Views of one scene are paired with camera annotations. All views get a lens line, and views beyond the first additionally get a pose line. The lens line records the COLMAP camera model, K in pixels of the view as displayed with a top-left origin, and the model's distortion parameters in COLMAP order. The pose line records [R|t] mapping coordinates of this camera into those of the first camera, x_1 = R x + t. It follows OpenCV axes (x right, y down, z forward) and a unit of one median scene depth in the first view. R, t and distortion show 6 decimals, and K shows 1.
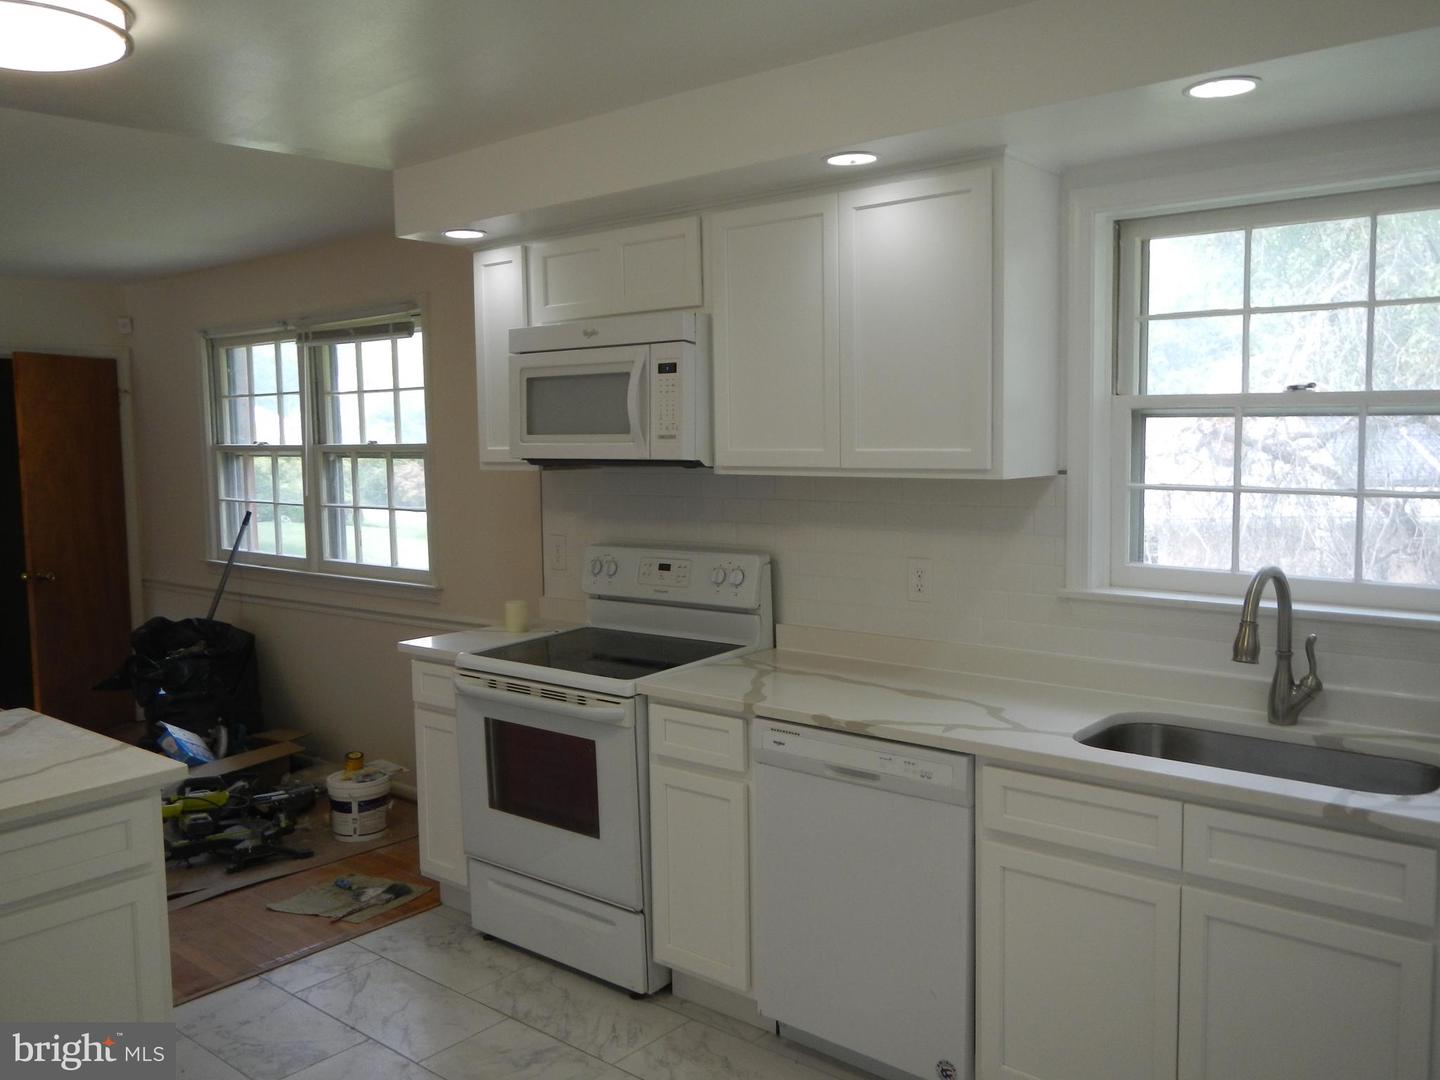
lens RADIAL K [[1194.9, 0, 721.2], [0, 1194.9, 534.6], [0, 0, 1]] dist [0.008008, -0.006713]
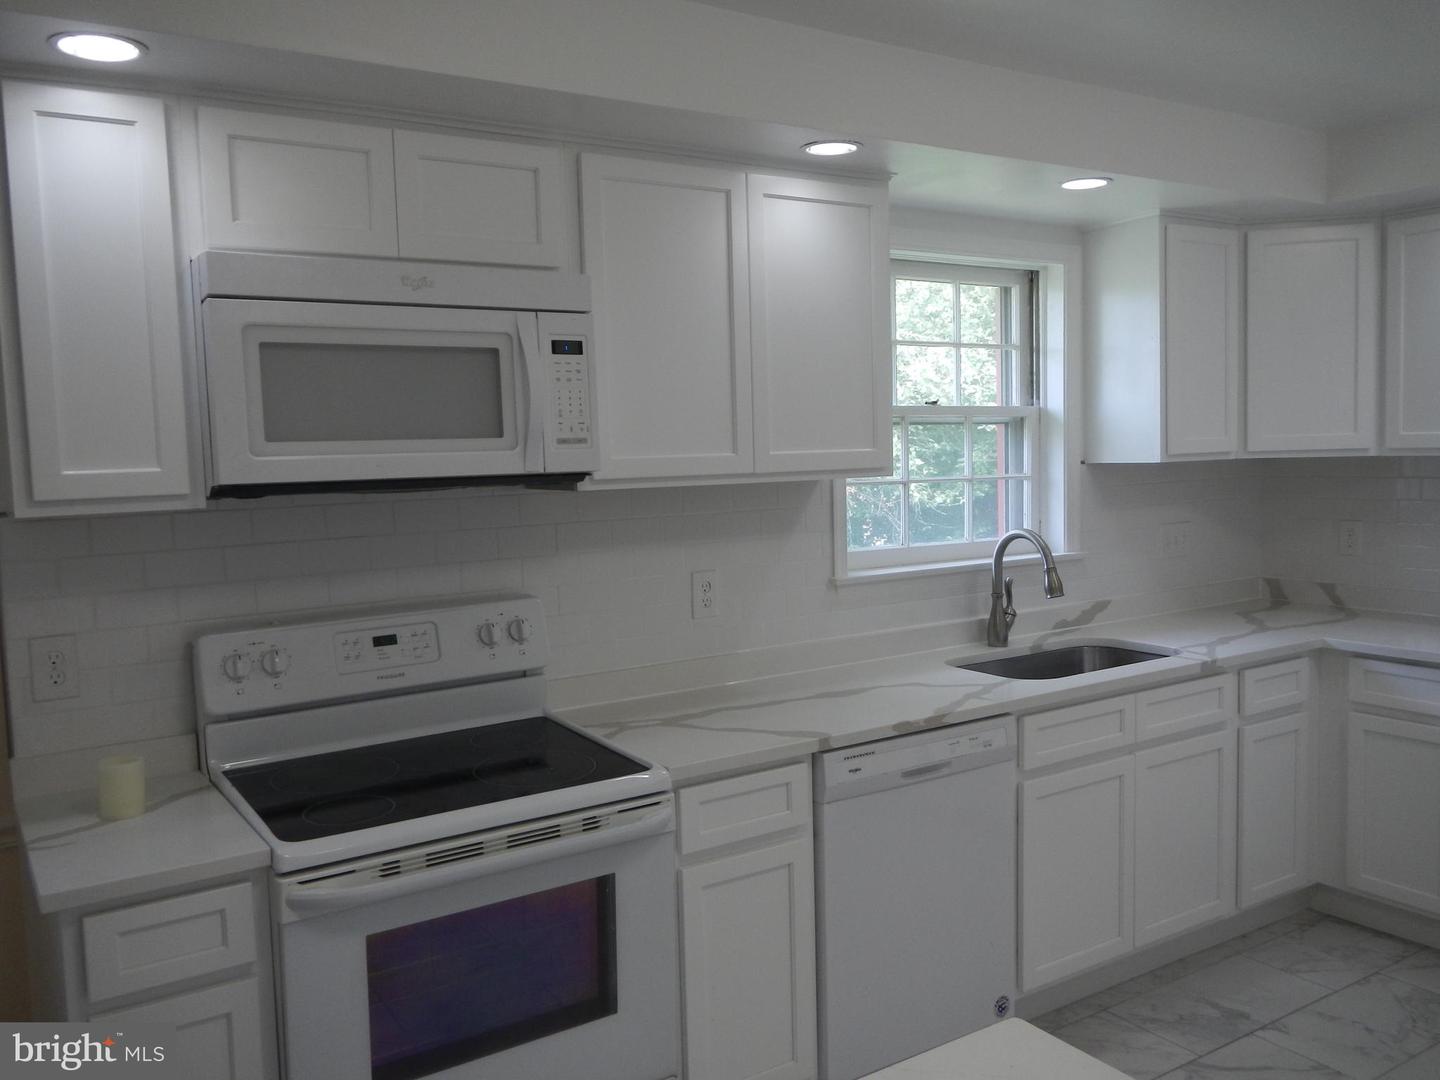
lens RADIAL K [[1194.9, 0, 727.7], [0, 1194.9, 538.1], [0, 0, 1]] dist [0.008008, -0.006713]
pose [[0.283400, -0.068275, 0.956568, -0.726623], [0.106766, 0.993508, 0.039280, -0.041293], [-0.953040, 0.090997, 0.288850, 0.704151]]
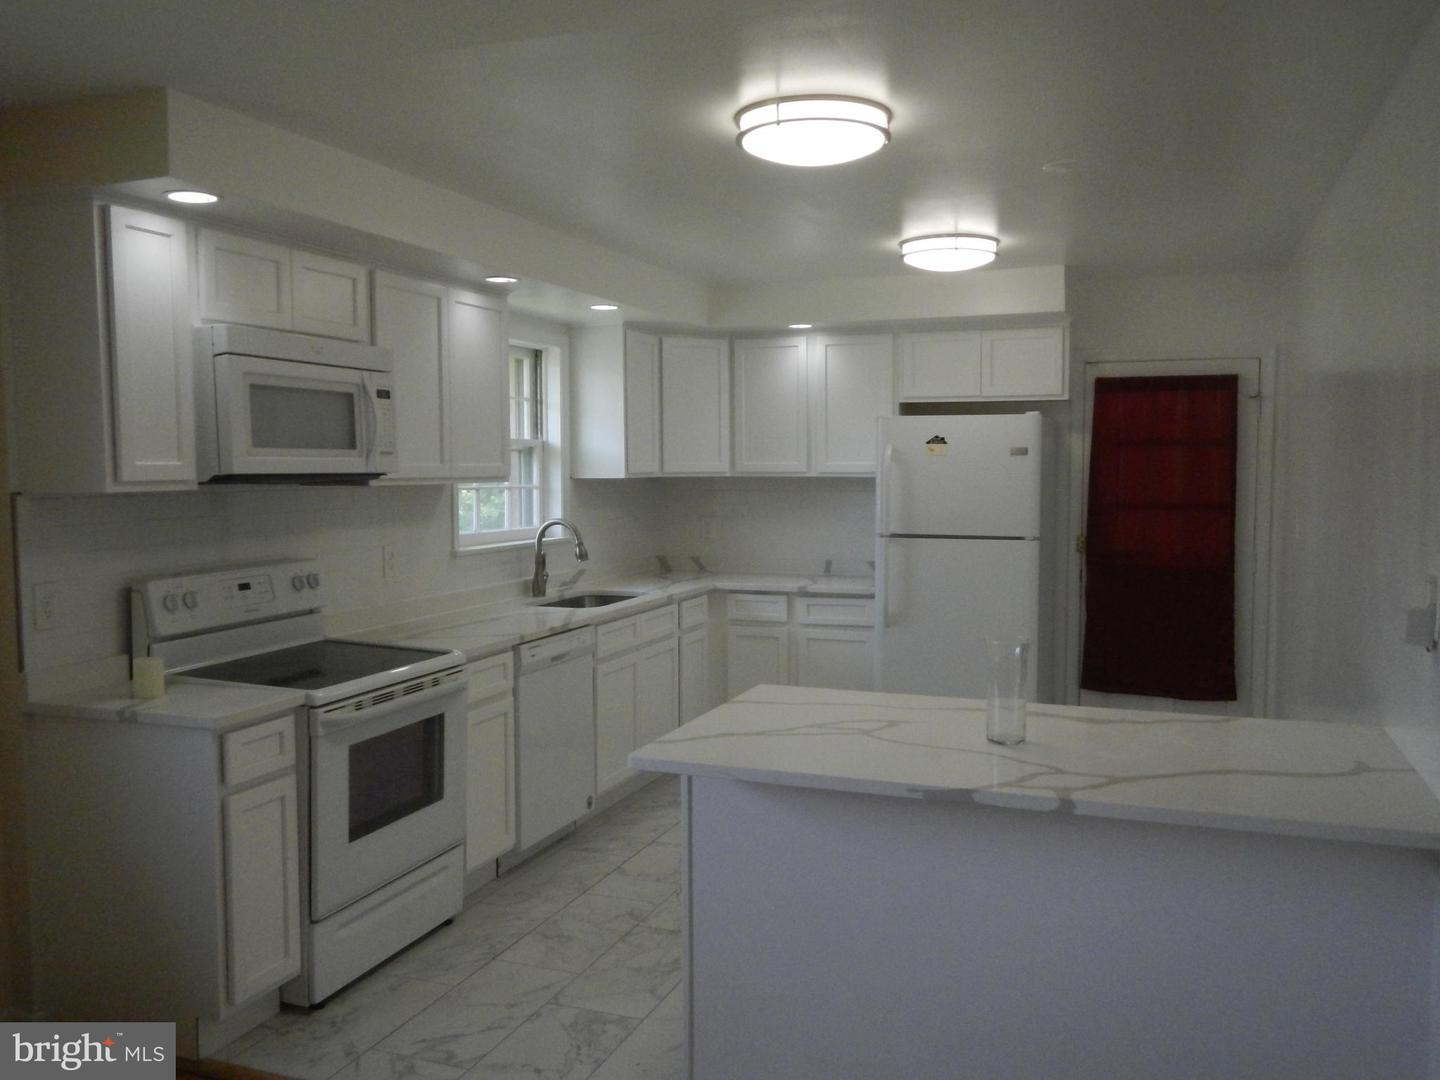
lens RADIAL K [[1194.9, 0, 727.0], [0, 1194.9, 540.5], [0, 0, 1]] dist [0.008008, -0.006713]
pose [[-0.340307, -0.044740, 0.939249, -1.260212], [0.090066, 0.992724, 0.079920, -0.060479], [-0.935991, 0.111792, -0.333802, 1.091005]]
